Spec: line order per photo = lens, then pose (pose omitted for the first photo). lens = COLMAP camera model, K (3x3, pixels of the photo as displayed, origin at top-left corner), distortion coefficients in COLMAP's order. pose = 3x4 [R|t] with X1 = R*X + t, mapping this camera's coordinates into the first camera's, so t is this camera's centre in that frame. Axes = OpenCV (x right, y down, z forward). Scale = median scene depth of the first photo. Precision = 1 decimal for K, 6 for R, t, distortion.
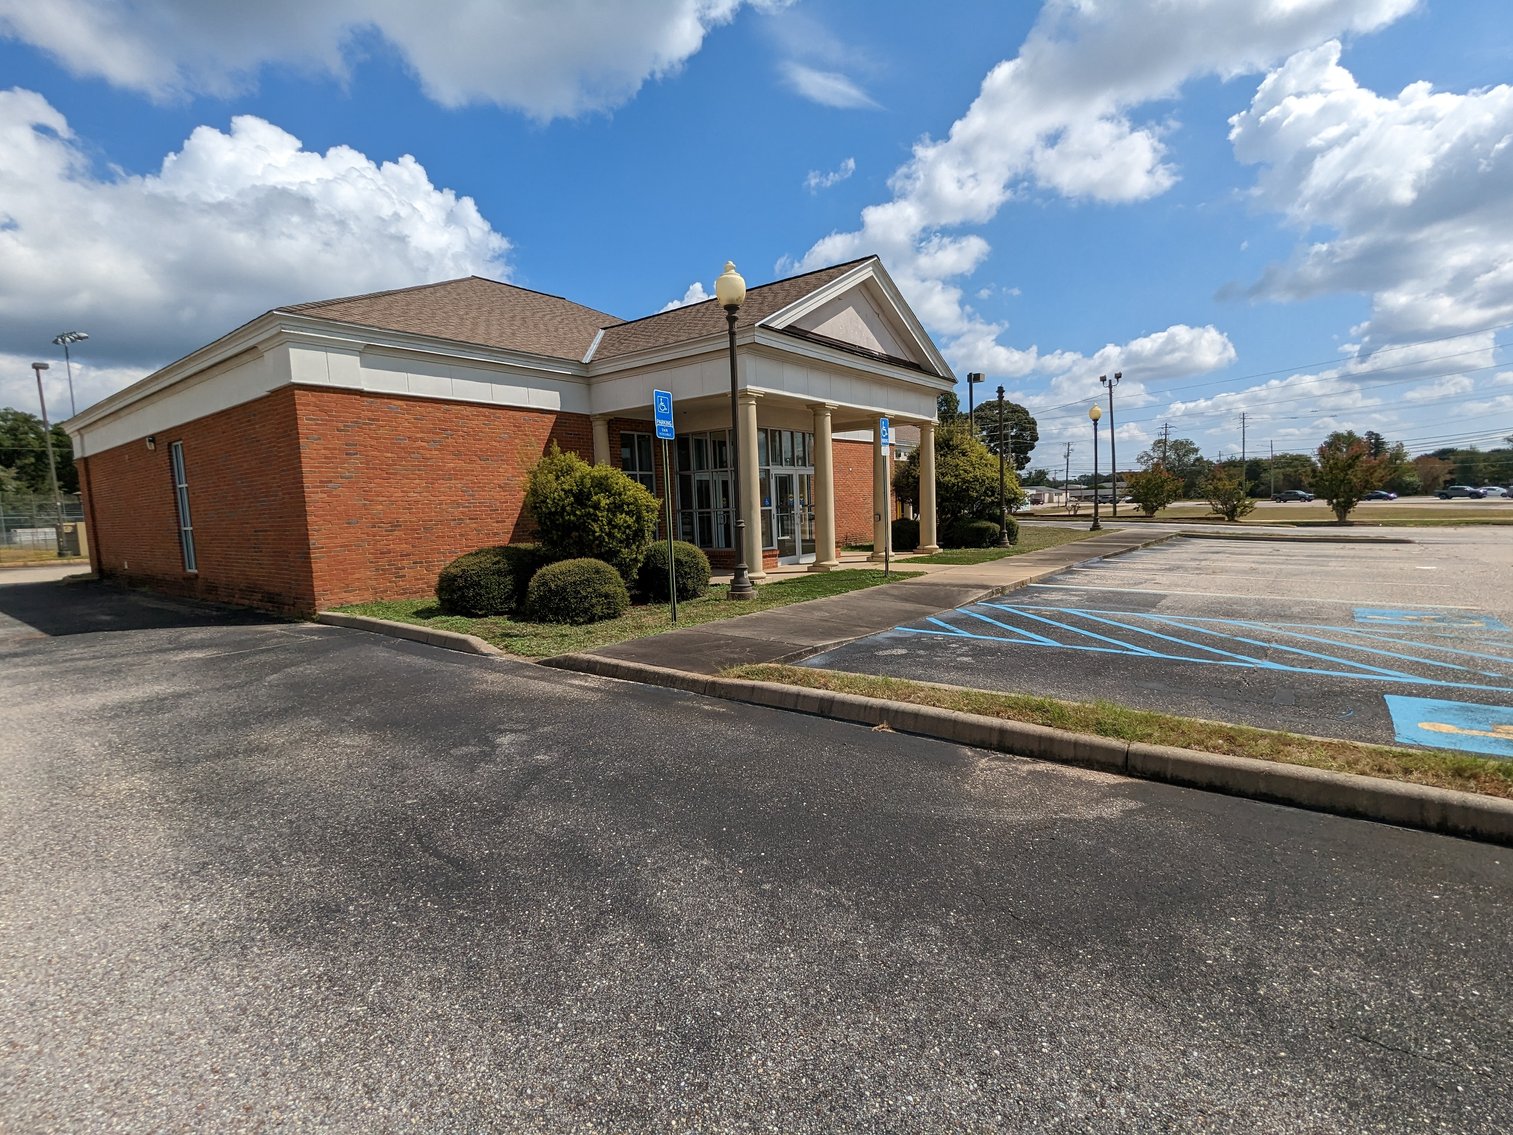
lens RADIAL K [[742.3, 0, 752.3], [0, 742.3, 578.3], [0, 0, 1]] dist [-0.015905, 0.000039]
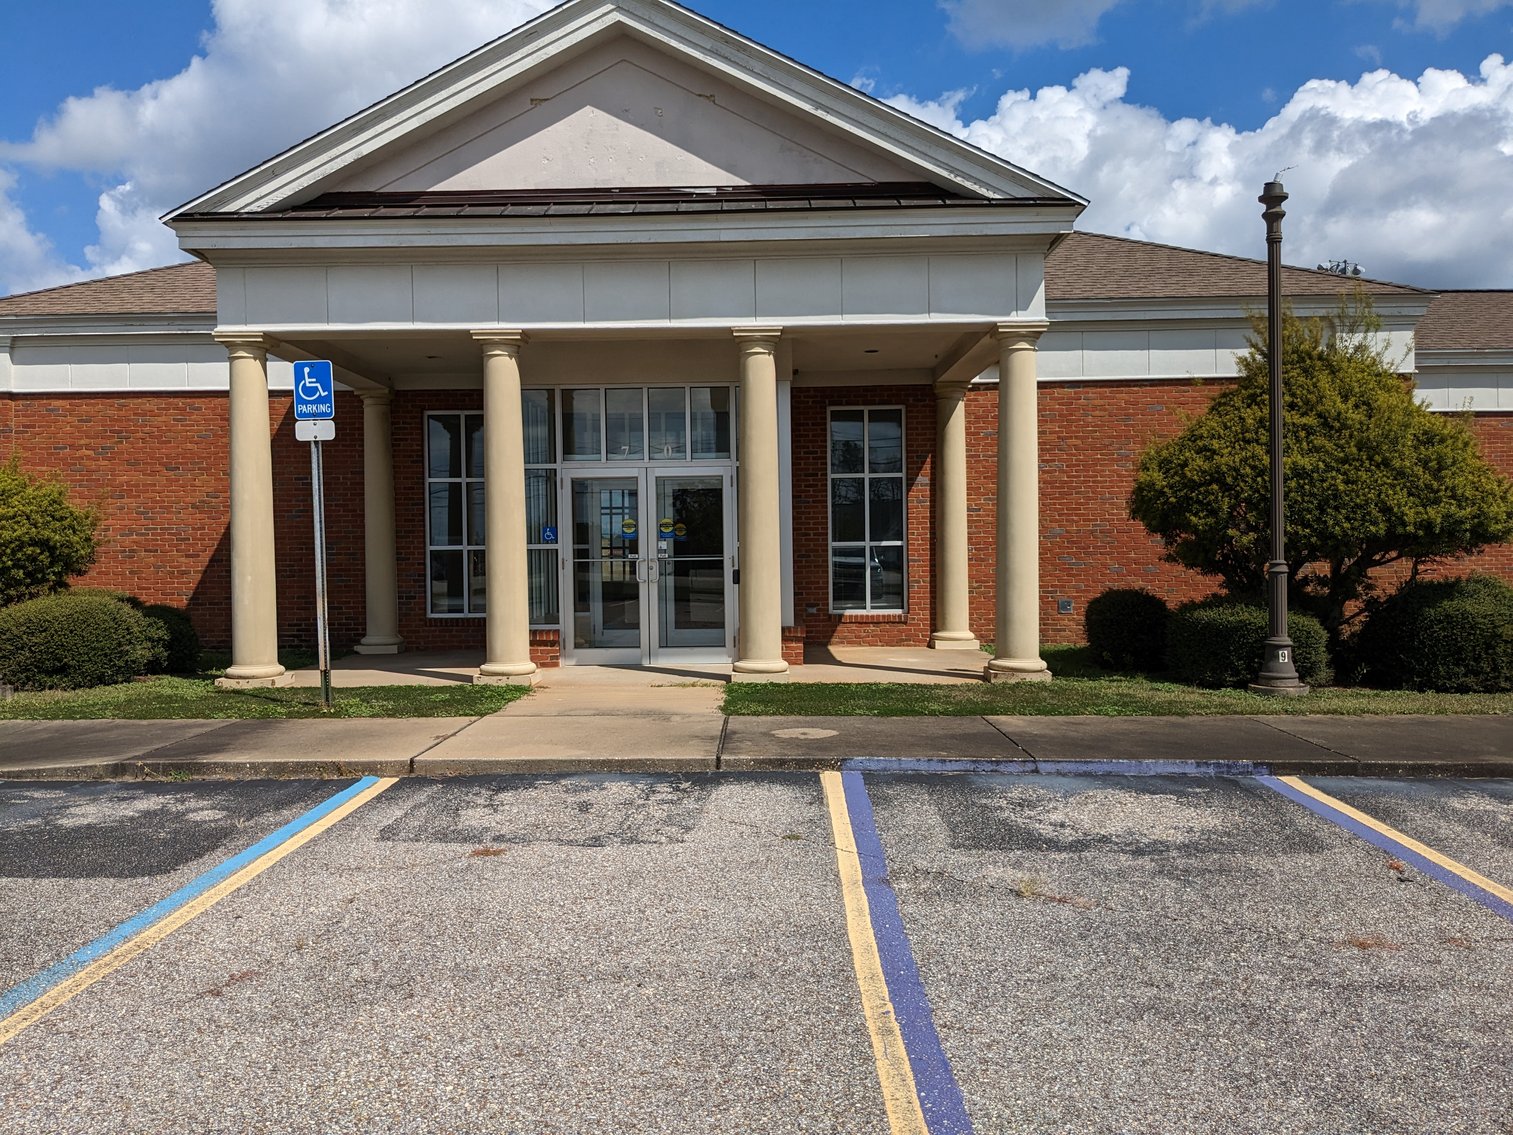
lens RADIAL K [[1183.9, 0, 701.1], [0, 1183.9, 563.2], [0, 0, 1]] dist [-0.011741, -0.001016]
pose [[0.581274, 0.041272, -0.812661, 0.818118], [-0.090668, 0.995779, -0.014280, -0.093023], [0.808641, 0.081983, 0.582562, 0.706471]]
